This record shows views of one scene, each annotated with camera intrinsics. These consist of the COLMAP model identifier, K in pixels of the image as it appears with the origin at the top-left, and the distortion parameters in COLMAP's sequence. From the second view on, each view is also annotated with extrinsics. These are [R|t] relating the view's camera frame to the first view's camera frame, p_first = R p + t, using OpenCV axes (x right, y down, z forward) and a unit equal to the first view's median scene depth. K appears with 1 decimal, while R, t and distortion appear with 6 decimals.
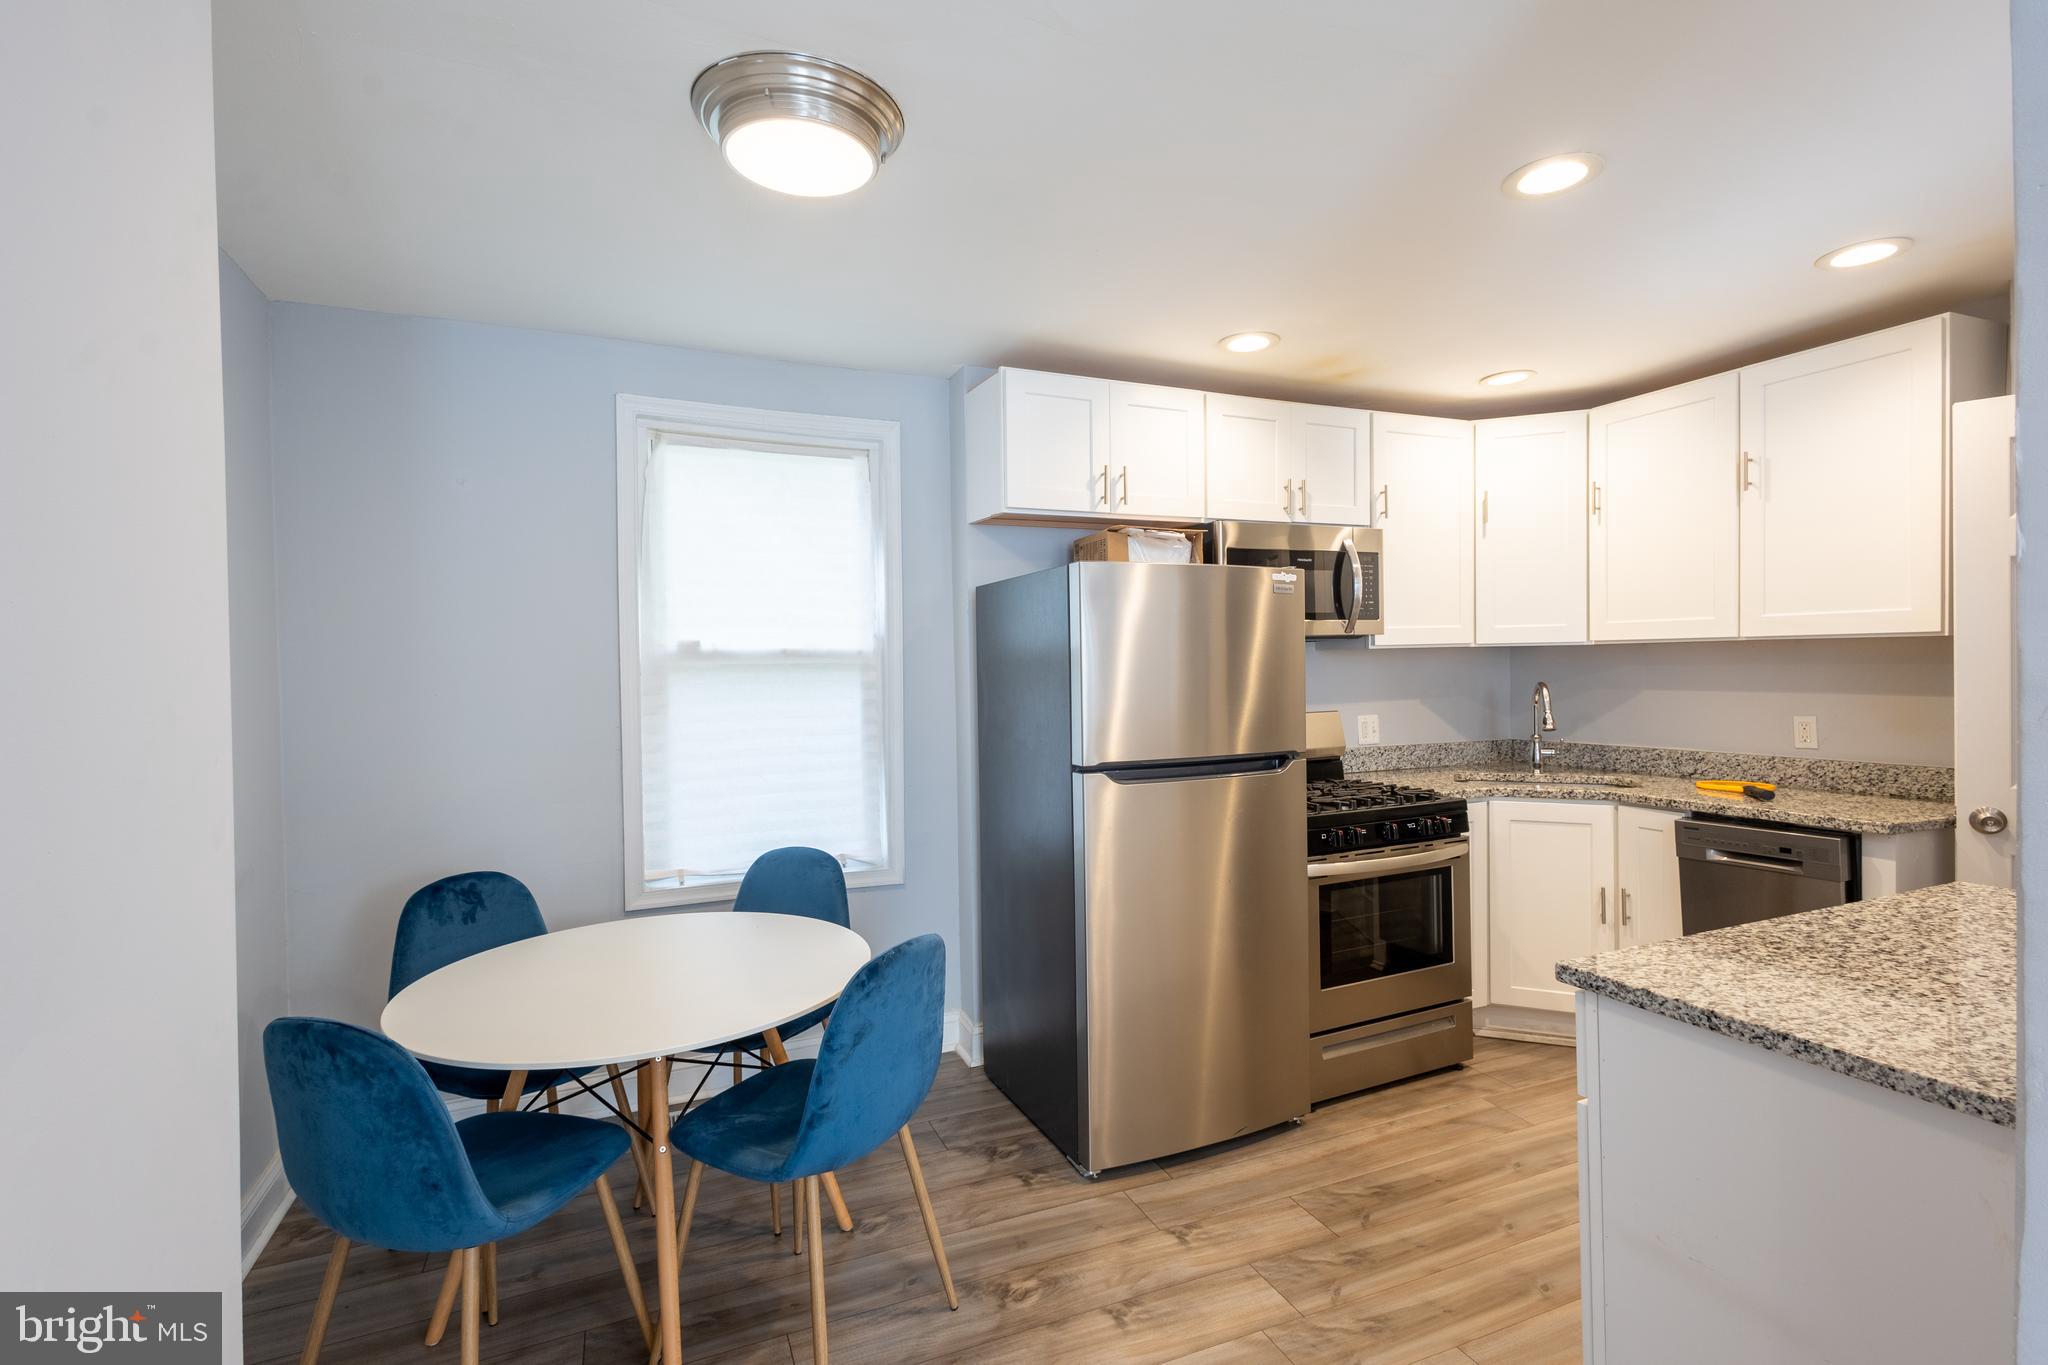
lens RADIAL K [[936.6, 0, 1022.7], [0, 936.6, 673.9], [0, 0, 1]] dist [0.005807, -0.000742]
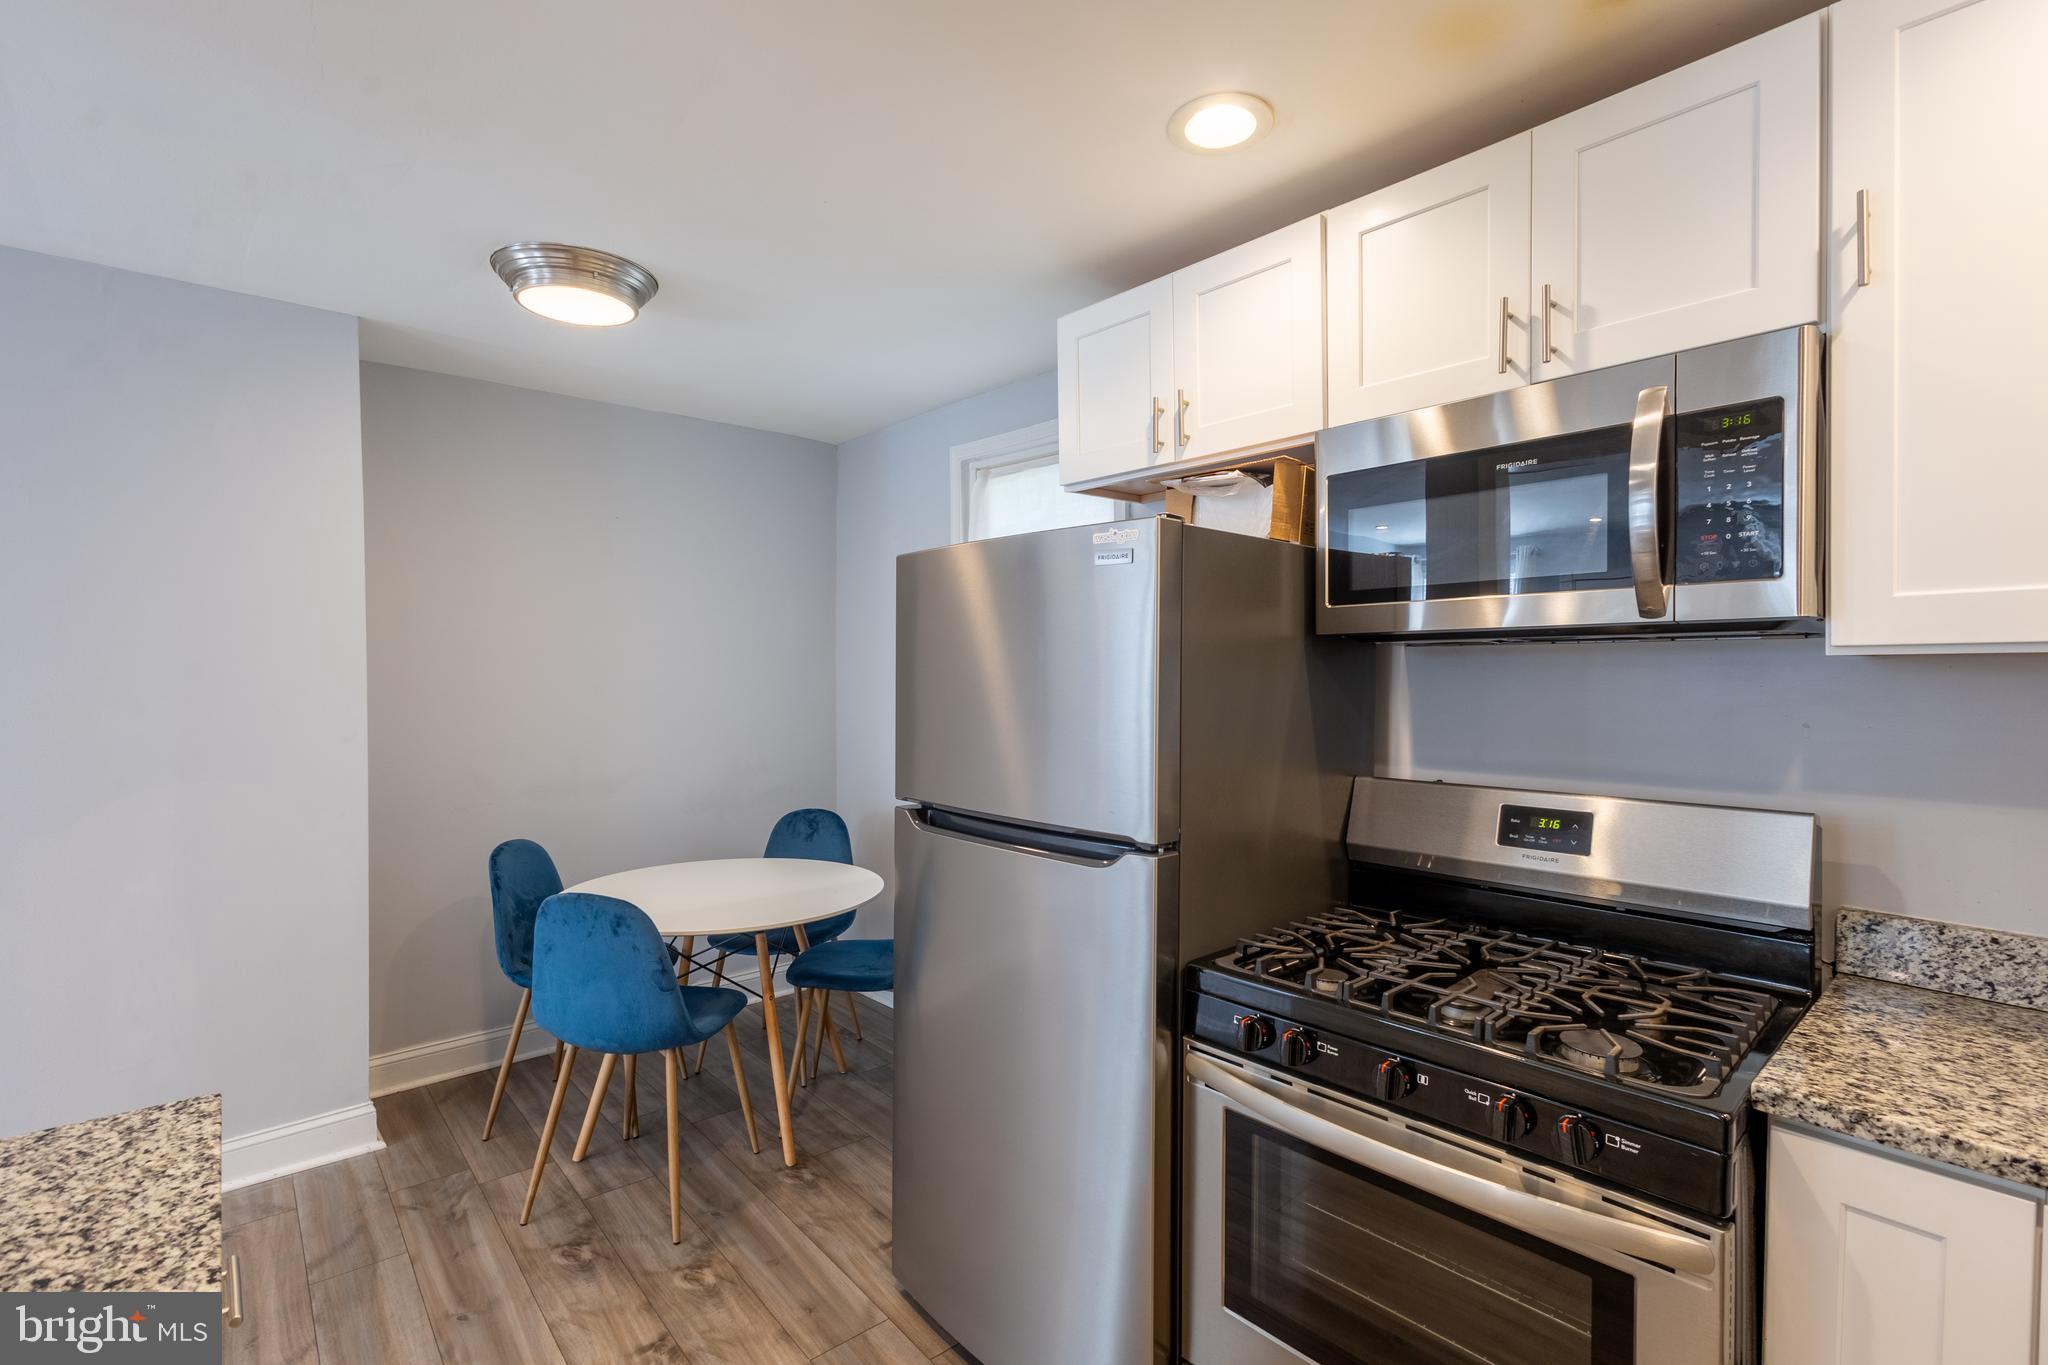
lens RADIAL K [[936.6, 0, 1022.7], [0, 936.6, 681.6], [0, 0, 1]] dist [0.005807, -0.000742]
pose [[0.304681, 0.028094, -0.952040, 0.934825], [-0.015462, 0.999579, 0.024548, -0.030692], [0.952329, 0.007241, 0.304987, 0.877873]]
